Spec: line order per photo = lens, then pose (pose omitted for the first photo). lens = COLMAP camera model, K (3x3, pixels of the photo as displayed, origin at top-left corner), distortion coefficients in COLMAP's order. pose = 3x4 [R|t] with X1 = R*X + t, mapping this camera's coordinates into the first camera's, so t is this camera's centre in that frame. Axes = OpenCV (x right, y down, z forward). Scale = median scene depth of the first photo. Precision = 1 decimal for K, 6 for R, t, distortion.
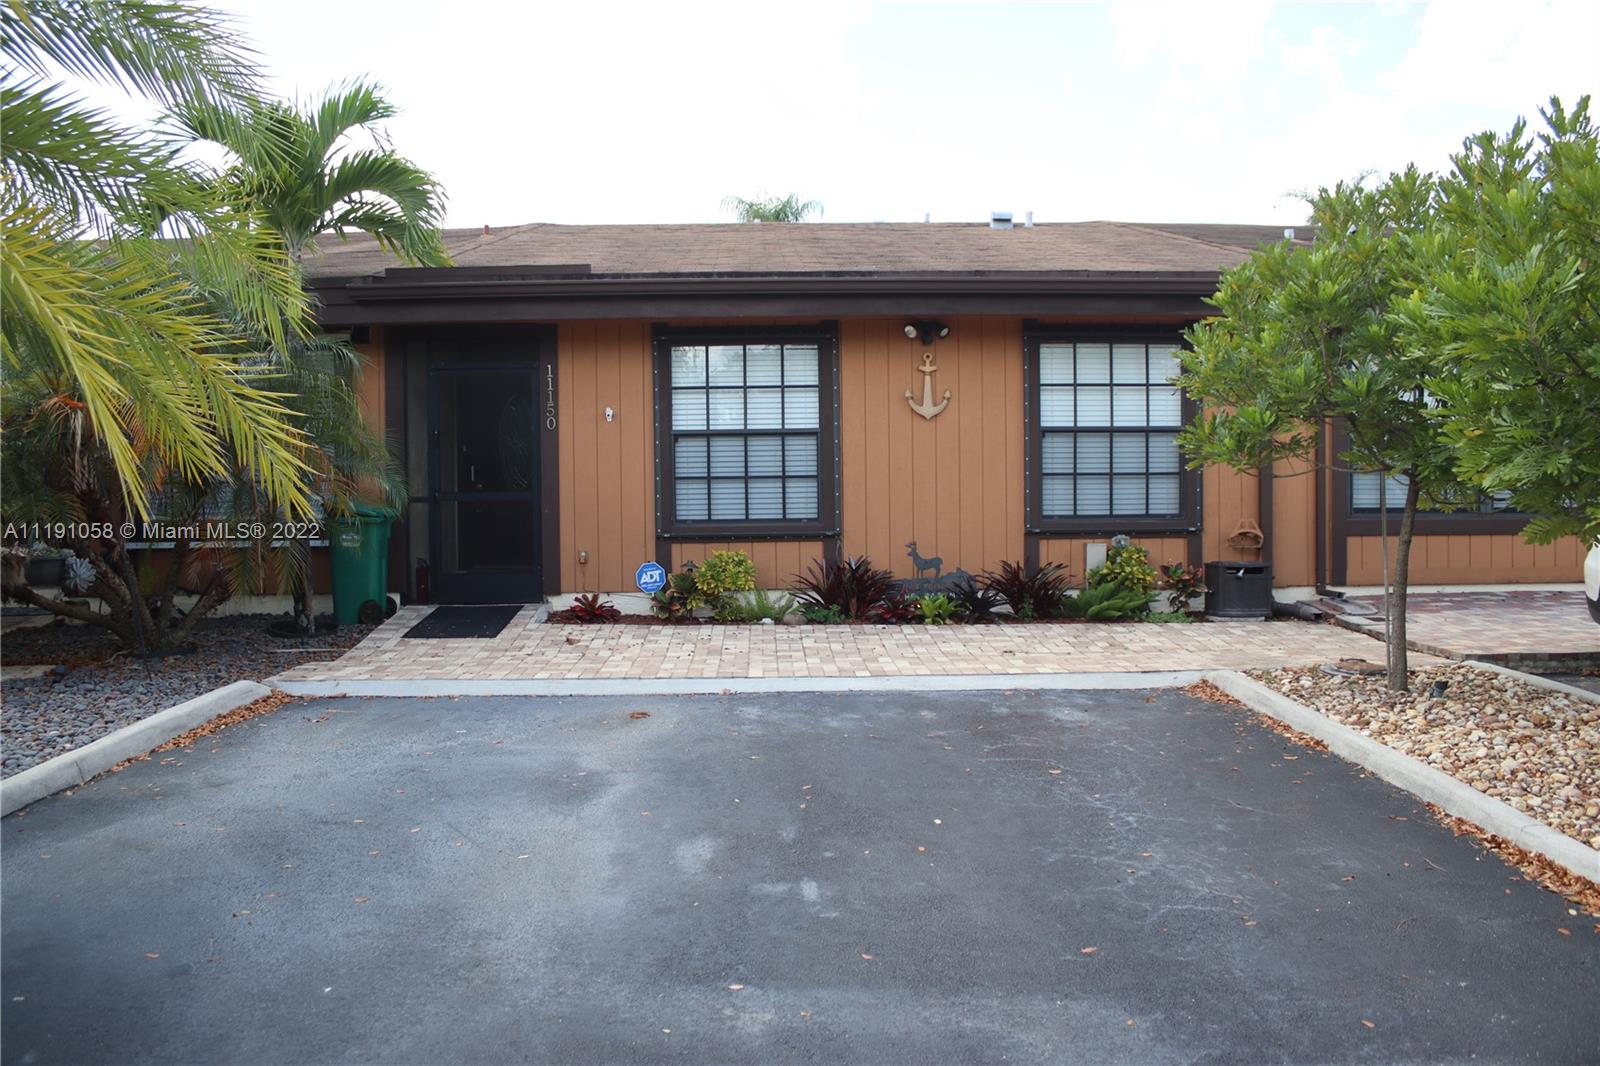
lens RADIAL K [[1344.7, 0, 787.9], [0, 1344.7, 517.8], [0, 0, 1]] dist [-0.161010, 0.143159]
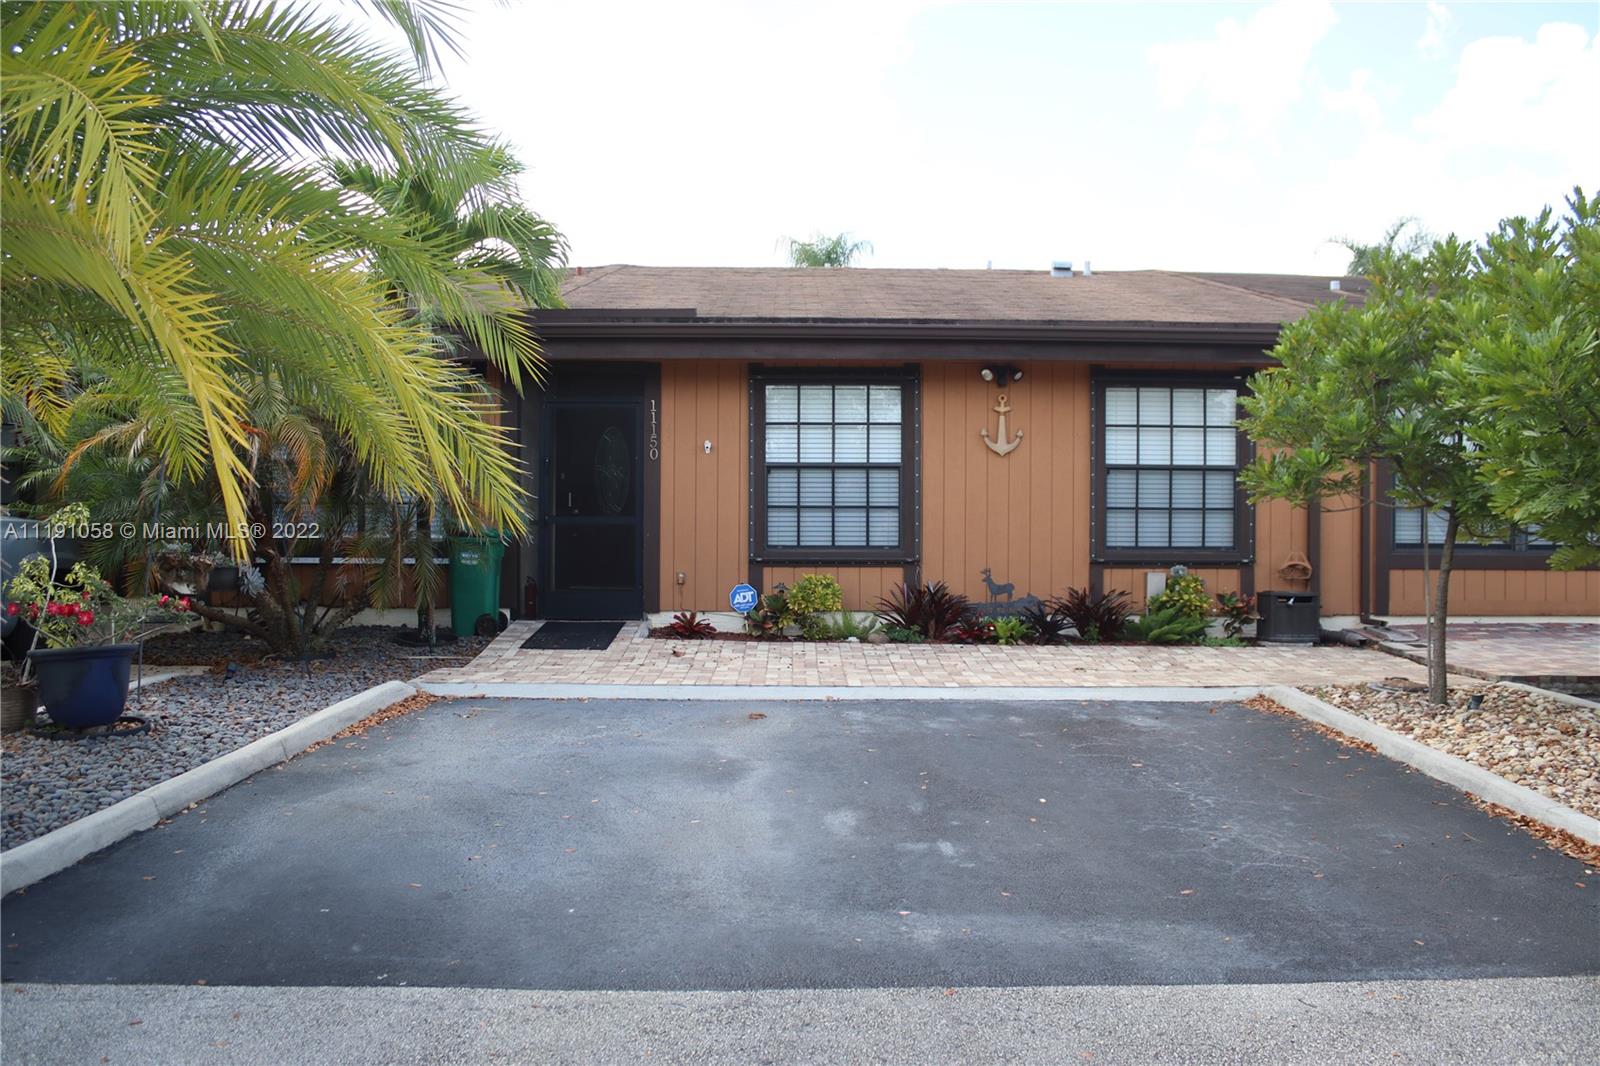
lens RADIAL K [[1344.7, 0, 787.9], [0, 1344.7, 517.8], [0, 0, 1]] dist [-0.161010, 0.143159]
pose [[0.999599, 0.015189, -0.023911, -0.052098], [-0.015801, 0.999547, -0.025632, 0.008719], [0.023511, 0.025999, 0.999385, -0.104251]]
